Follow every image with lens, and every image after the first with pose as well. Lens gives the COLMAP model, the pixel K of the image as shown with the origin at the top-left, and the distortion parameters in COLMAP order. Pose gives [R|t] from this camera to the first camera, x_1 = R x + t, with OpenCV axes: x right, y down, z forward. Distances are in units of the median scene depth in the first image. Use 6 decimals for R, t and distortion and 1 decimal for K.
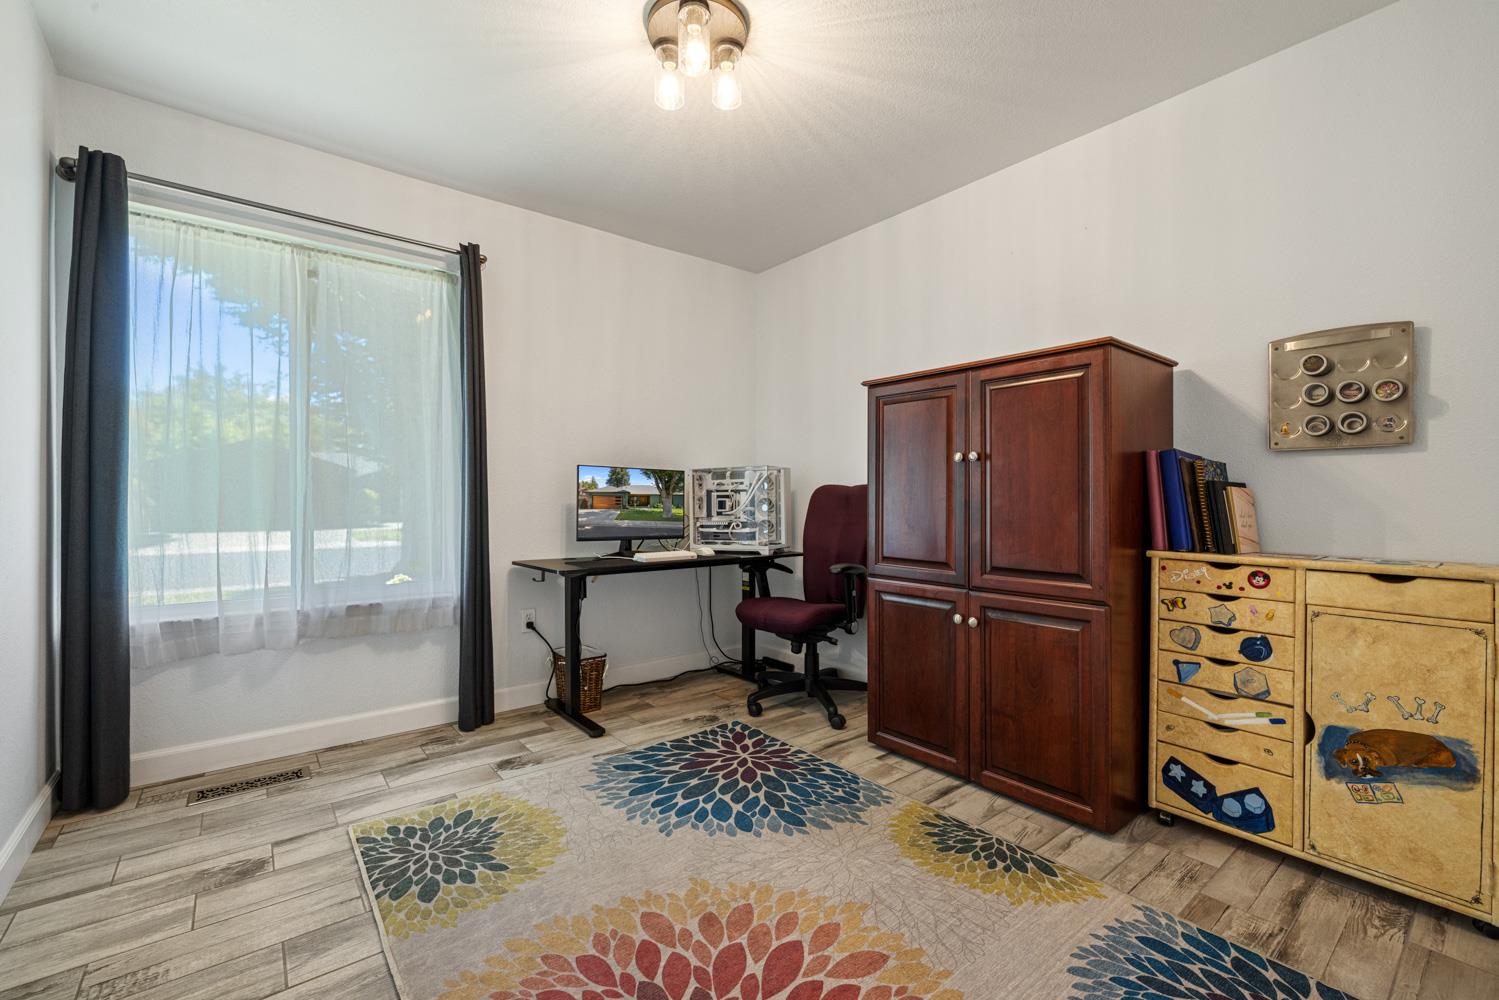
lens RADIAL K [[638.1, 0, 751.9], [0, 638.1, 496.6], [0, 0, 1]] dist [0.003798, 0.000092]
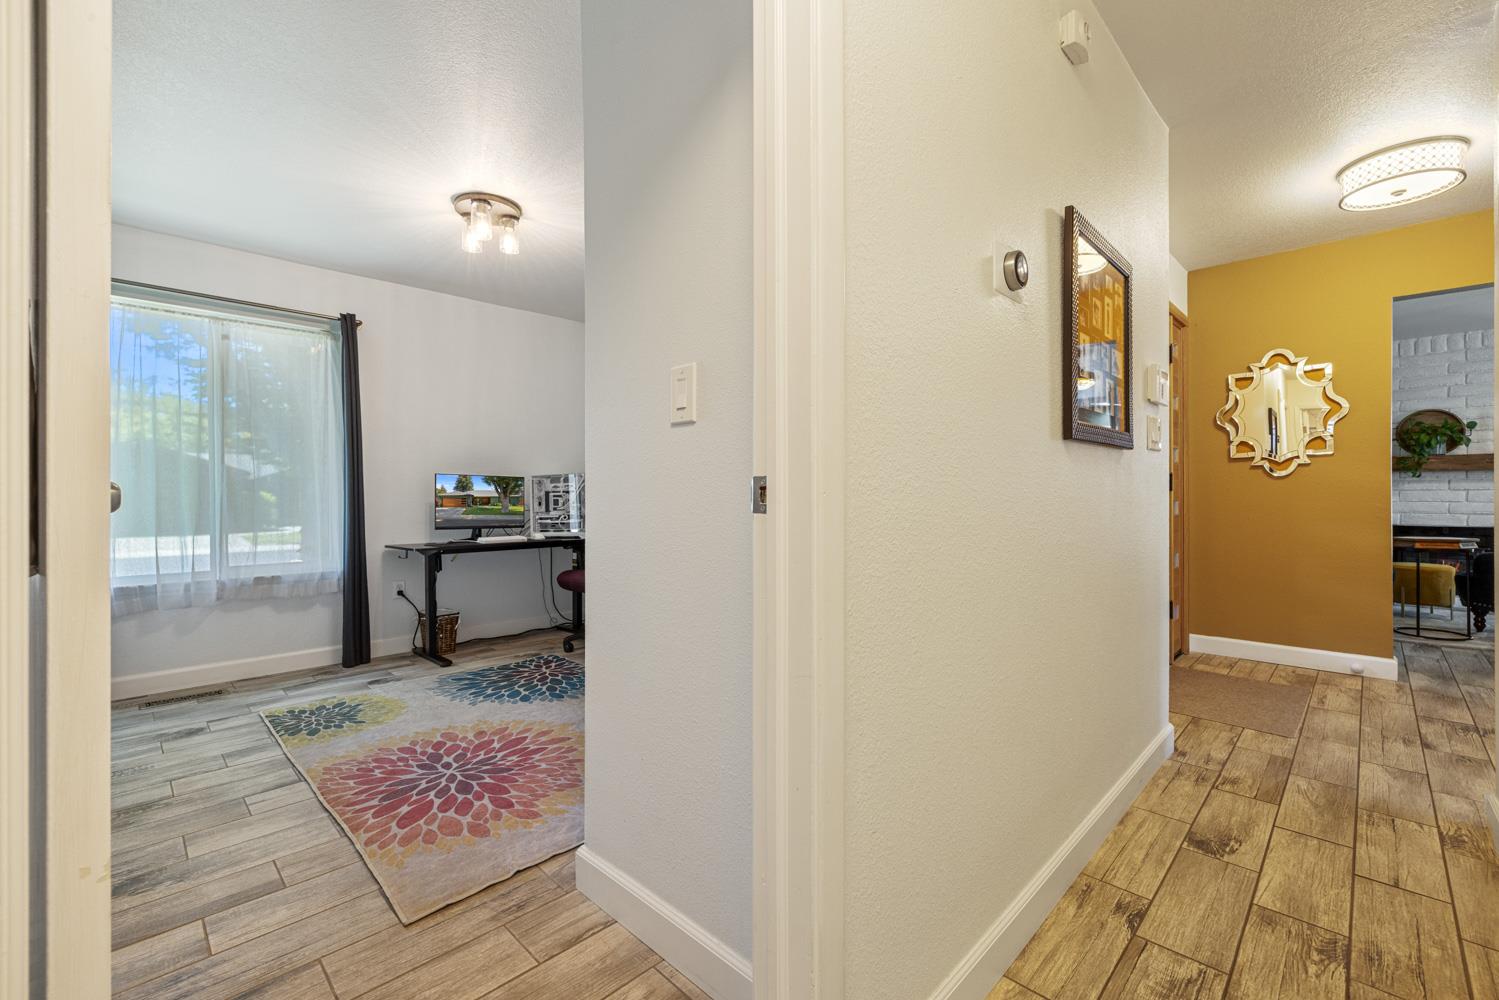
lens RADIAL K [[638.1, 0, 755.3], [0, 638.1, 496.1], [0, 0, 1]] dist [0.003798, 0.000092]
pose [[0.993388, -0.008497, 0.114493, 0.284715], [0.008491, 0.999964, 0.000538, 0.002871], [-0.114493, 0.000438, 0.993424, -0.495206]]
